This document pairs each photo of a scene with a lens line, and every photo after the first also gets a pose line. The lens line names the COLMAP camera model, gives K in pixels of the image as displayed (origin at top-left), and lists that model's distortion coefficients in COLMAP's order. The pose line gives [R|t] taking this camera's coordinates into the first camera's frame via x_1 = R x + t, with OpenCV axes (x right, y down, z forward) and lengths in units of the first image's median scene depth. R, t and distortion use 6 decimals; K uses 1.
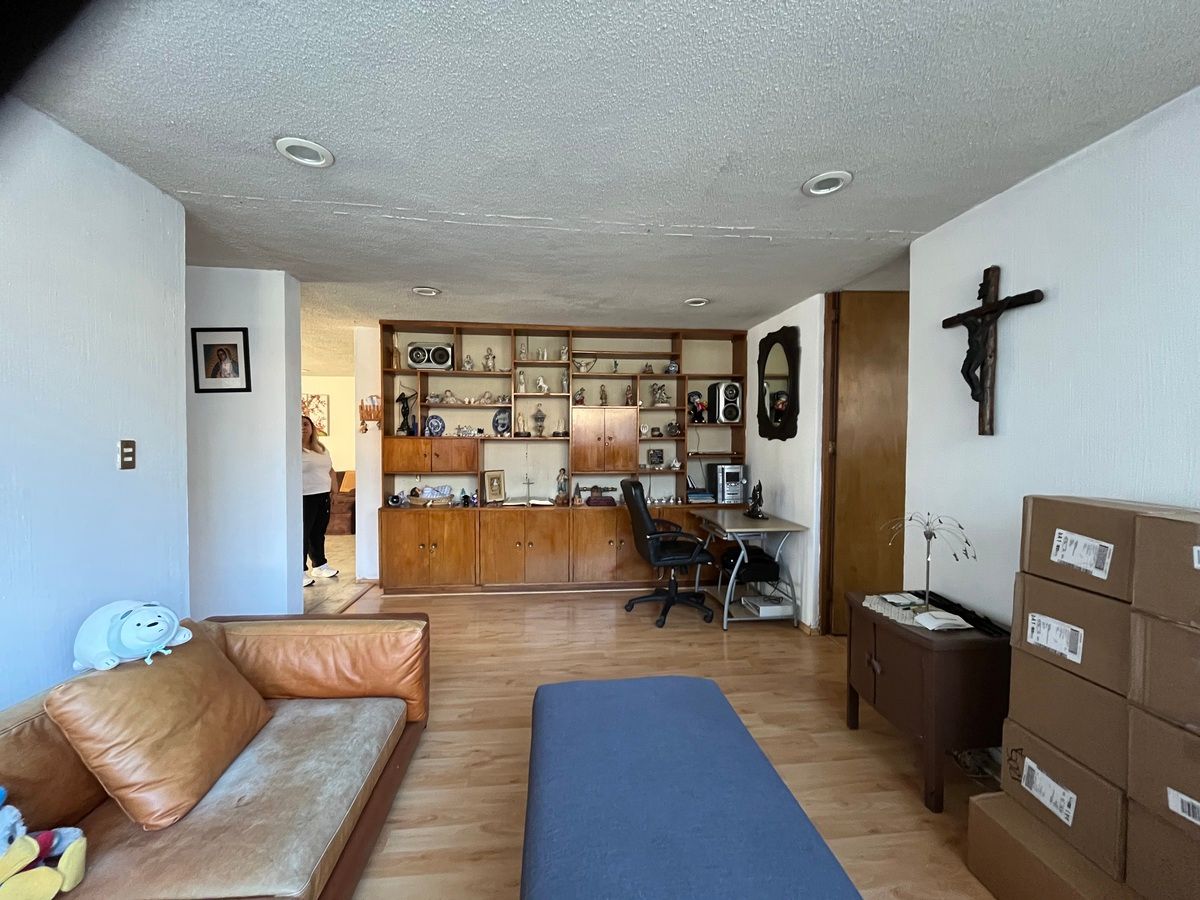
lens RADIAL K [[483.7, 0, 596.9], [0, 483.7, 452.9], [0, 0, 1]] dist [-0.001864, -0.000420]
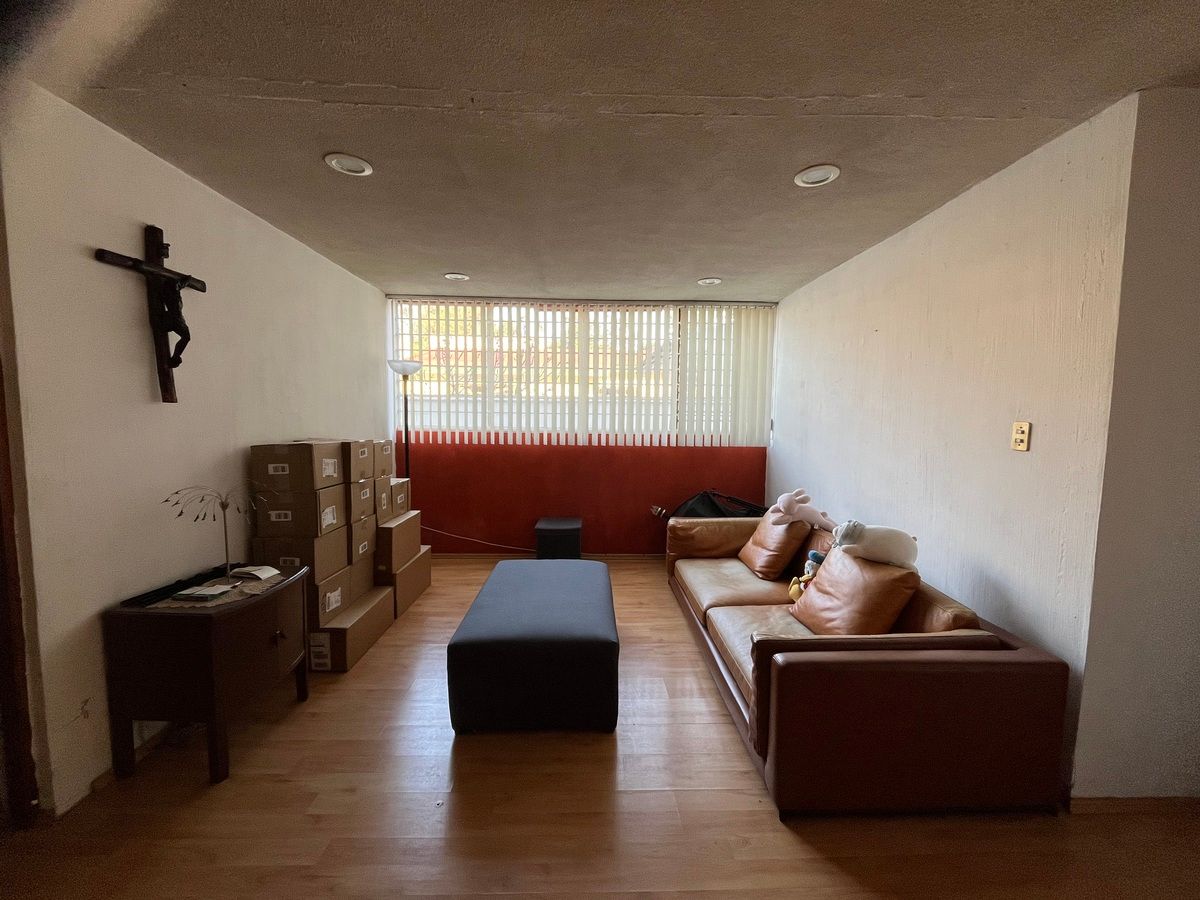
lens RADIAL K [[484.8, 0, 596.0], [0, 484.8, 452.7], [0, 0, 1]] dist [-0.008610, 0.000029]
pose [[-0.996843, -0.022229, 0.076216, -0.138488], [-0.013854, 0.993978, 0.108702, -0.052894], [-0.078174, 0.107303, -0.991148, 1.880959]]
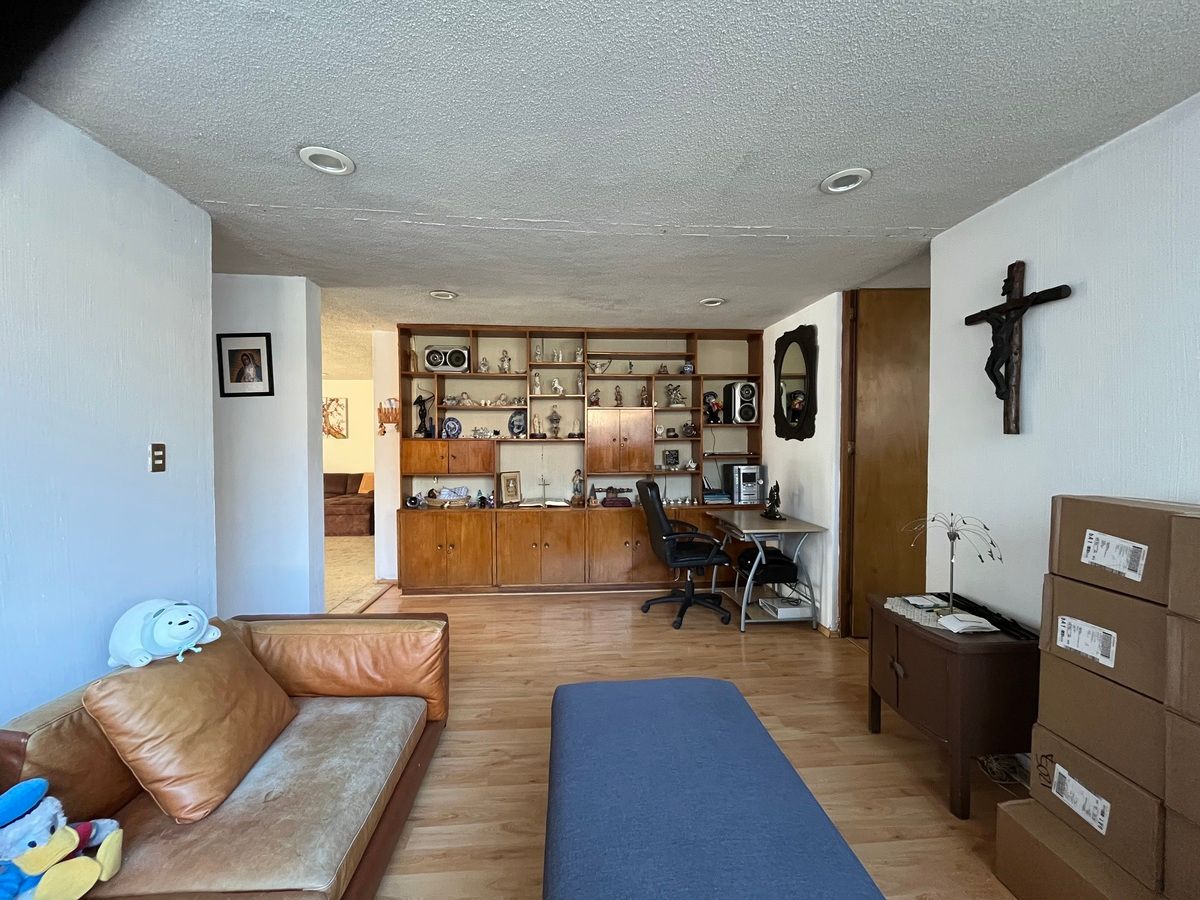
lens RADIAL K [[483.7, 0, 596.9], [0, 483.7, 452.9], [0, 0, 1]] dist [-0.001864, -0.000420]
pose [[0.999591, -0.004542, -0.028227, -0.007034], [0.004478, 0.999987, -0.002311, 0.000051], [0.028237, 0.002184, 0.999599, -0.002295]]
